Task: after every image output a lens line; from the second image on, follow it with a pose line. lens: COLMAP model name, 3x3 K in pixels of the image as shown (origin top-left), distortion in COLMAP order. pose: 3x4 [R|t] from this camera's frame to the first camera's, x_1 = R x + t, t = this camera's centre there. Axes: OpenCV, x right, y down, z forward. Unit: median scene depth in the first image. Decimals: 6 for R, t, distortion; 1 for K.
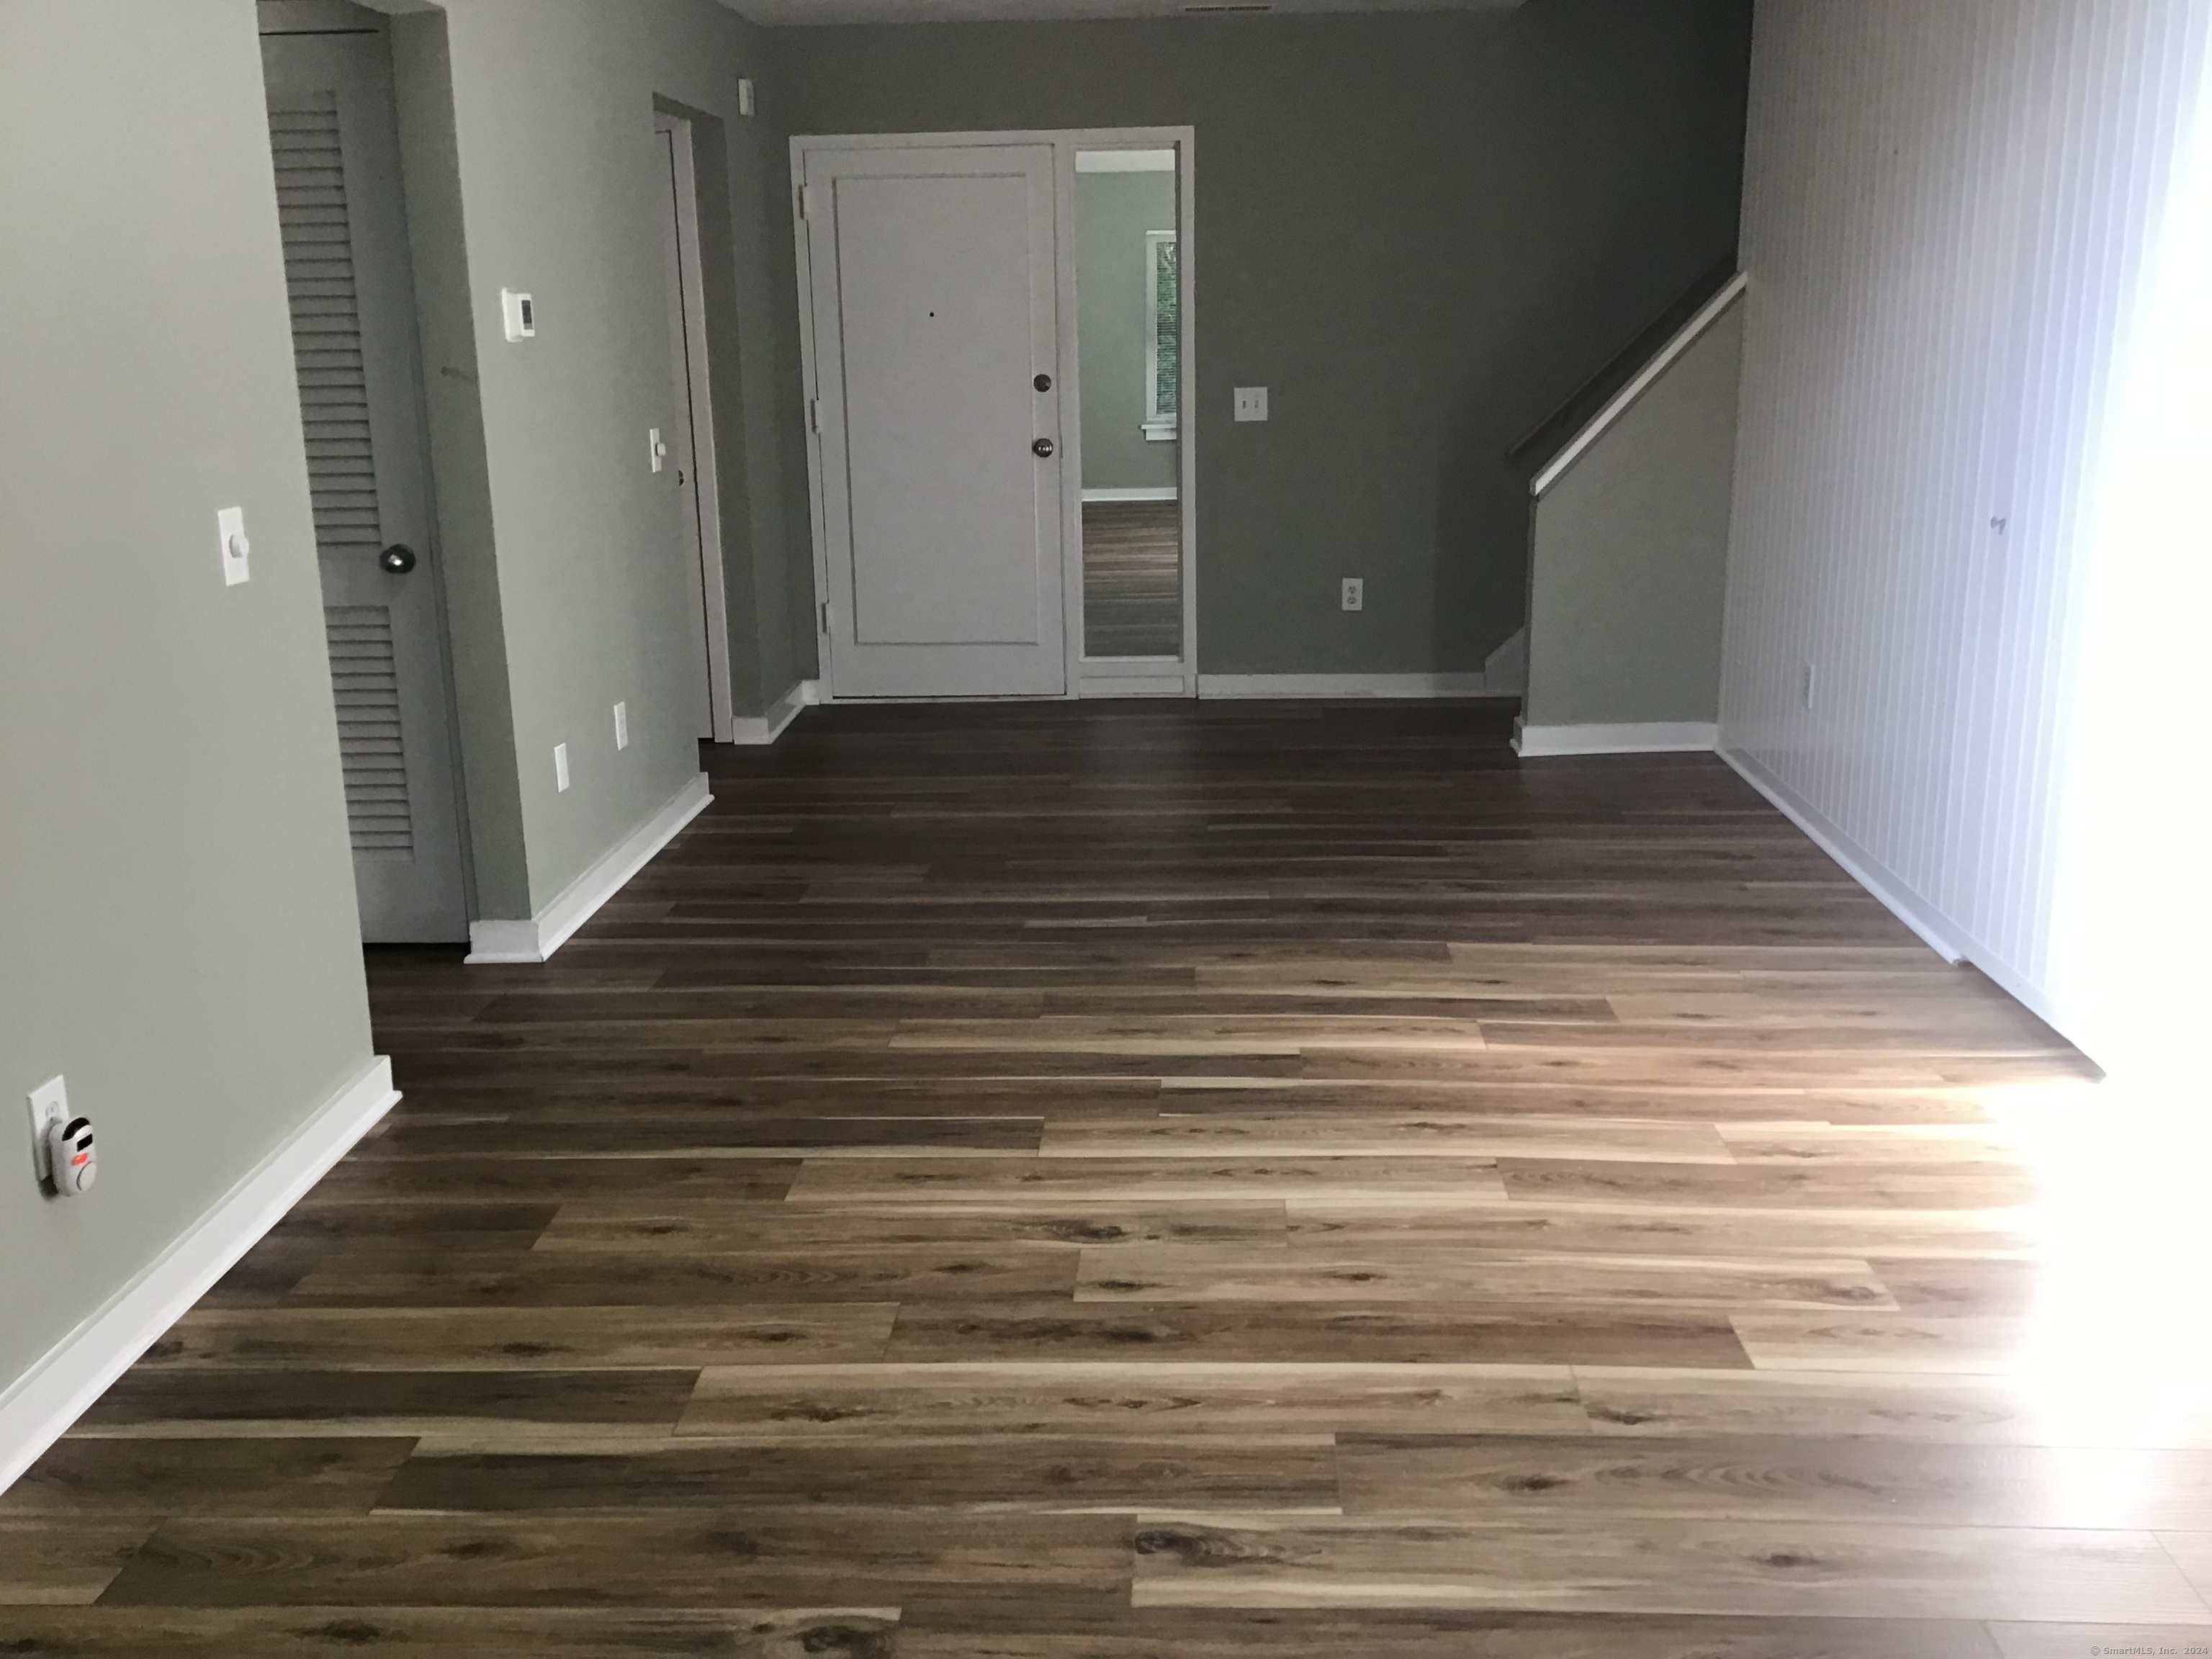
lens RADIAL K [[2017.6, 0, 1101.6], [0, 2017.6, 831.1], [0, 0, 1]] dist [0.144572, -0.337722]
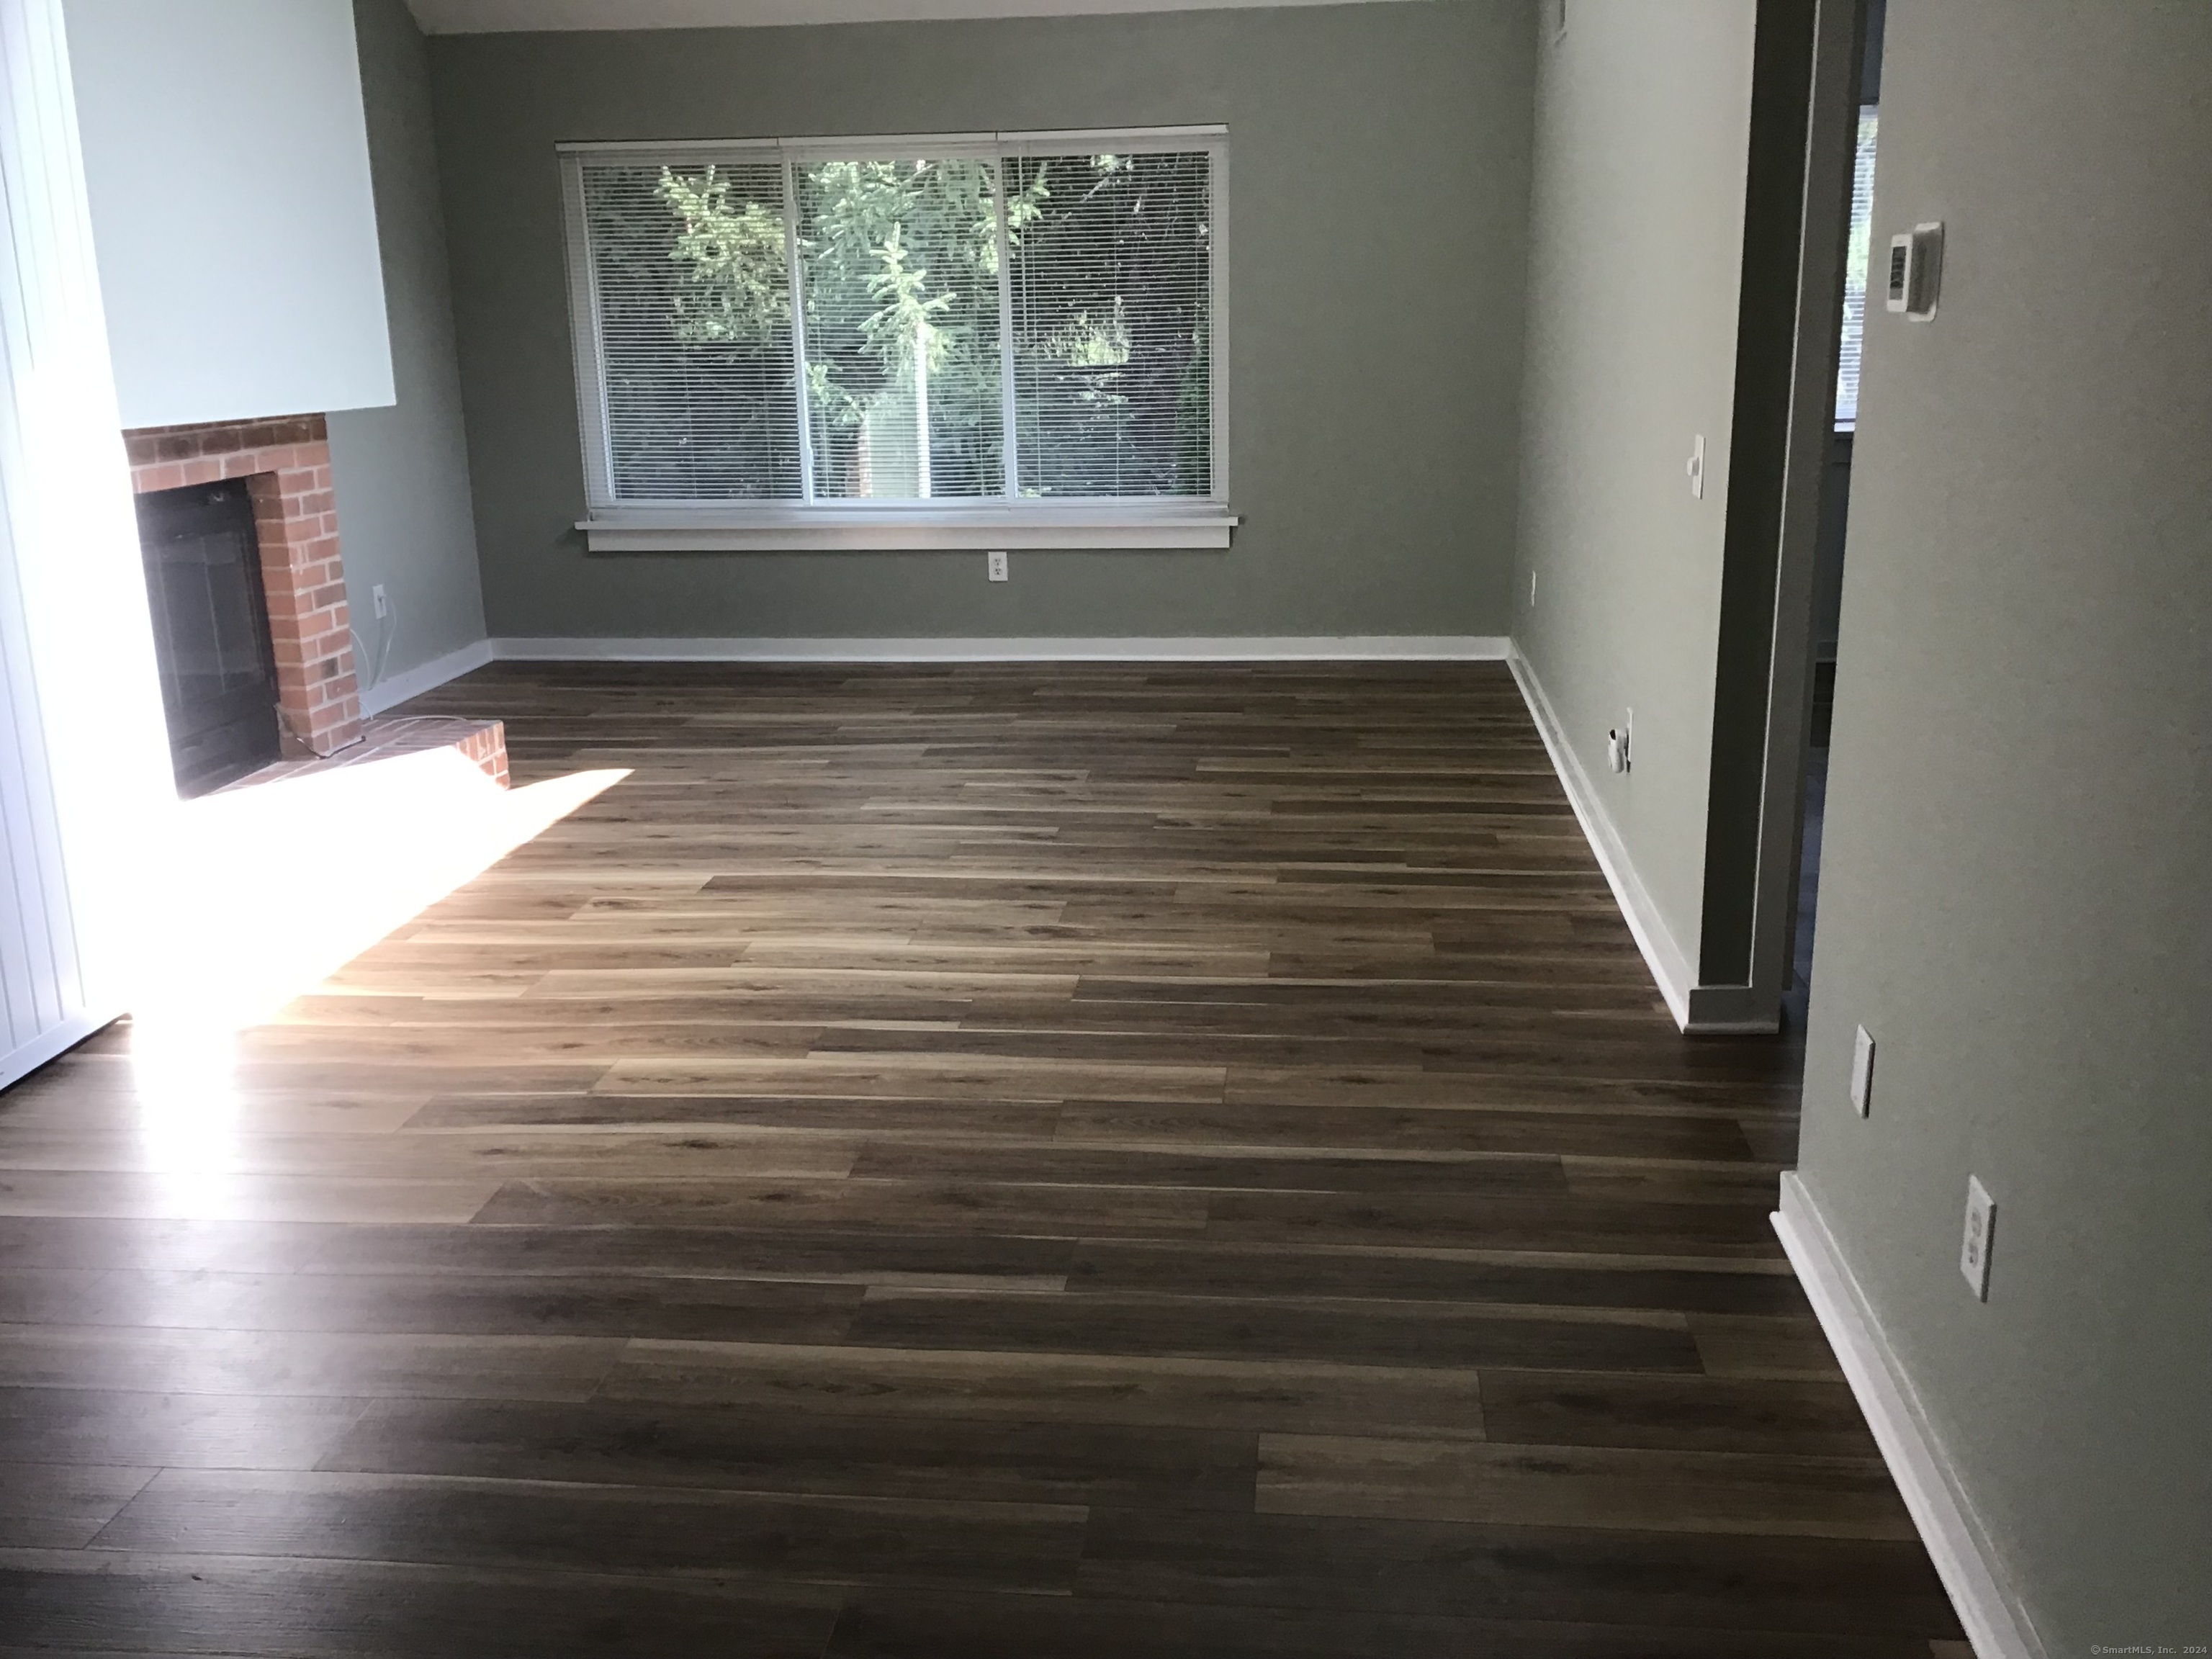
lens RADIAL K [[2017.6, 0, 1101.6], [0, 2017.6, 831.1], [0, 0, 1]] dist [0.144572, -0.337722]
pose [[-0.997514, 0.023769, 0.066338, -0.130182], [0.052949, 0.873999, 0.483034, -0.523392], [-0.046498, 0.485346, -0.873085, 2.059627]]
